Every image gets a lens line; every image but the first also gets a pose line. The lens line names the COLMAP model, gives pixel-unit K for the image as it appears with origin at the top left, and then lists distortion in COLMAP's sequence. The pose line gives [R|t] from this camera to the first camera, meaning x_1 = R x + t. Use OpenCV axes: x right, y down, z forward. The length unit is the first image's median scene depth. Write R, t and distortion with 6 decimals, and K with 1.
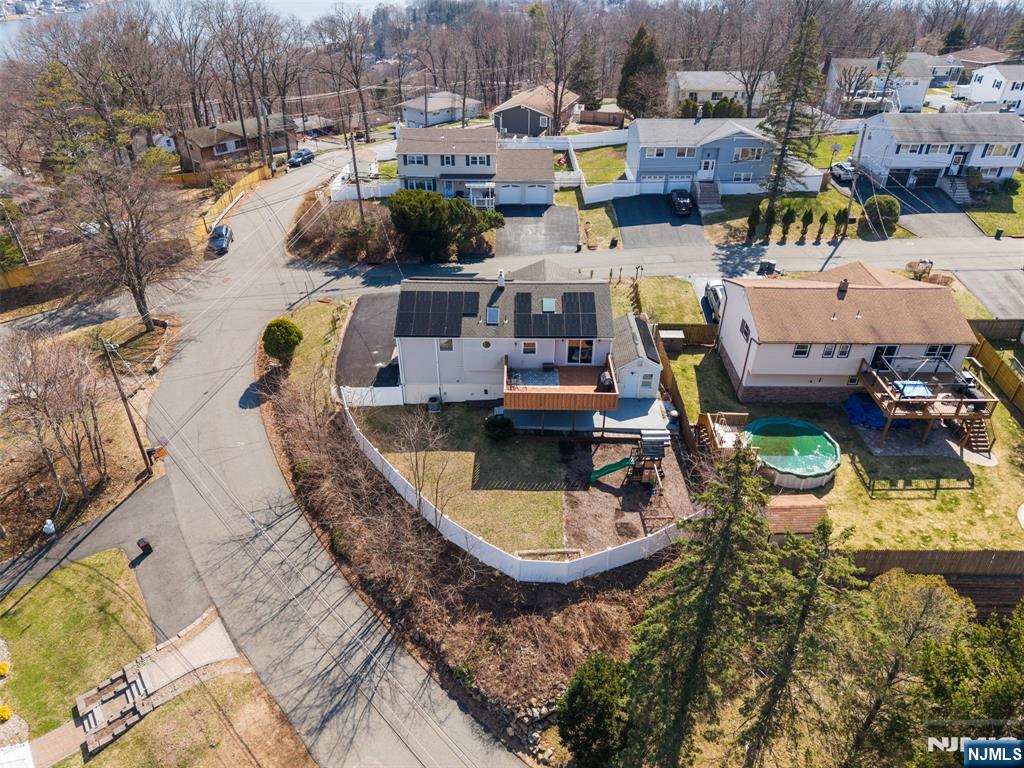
lens RADIAL K [[657.7, 0, 511.4], [0, 657.7, 408.8], [0, 0, 1]] dist [0.036949, -0.000994]
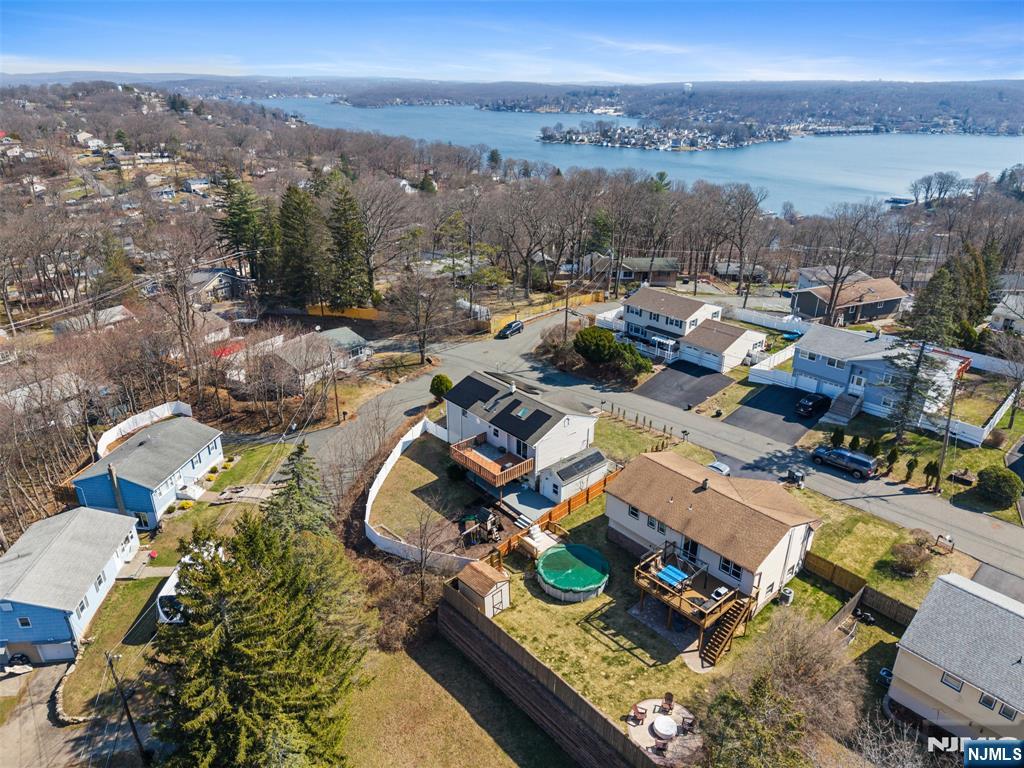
lens RADIAL K [[684.2, 0, 517.0], [0, 684.2, 383.4], [0, 0, 1]] dist [0.005638, -0.003298]
pose [[0.660497, 0.300616, -0.688021, 0.736707], [-0.436518, 0.899316, -0.026119, -0.117058], [0.610897, 0.317585, 0.725220, -0.093407]]
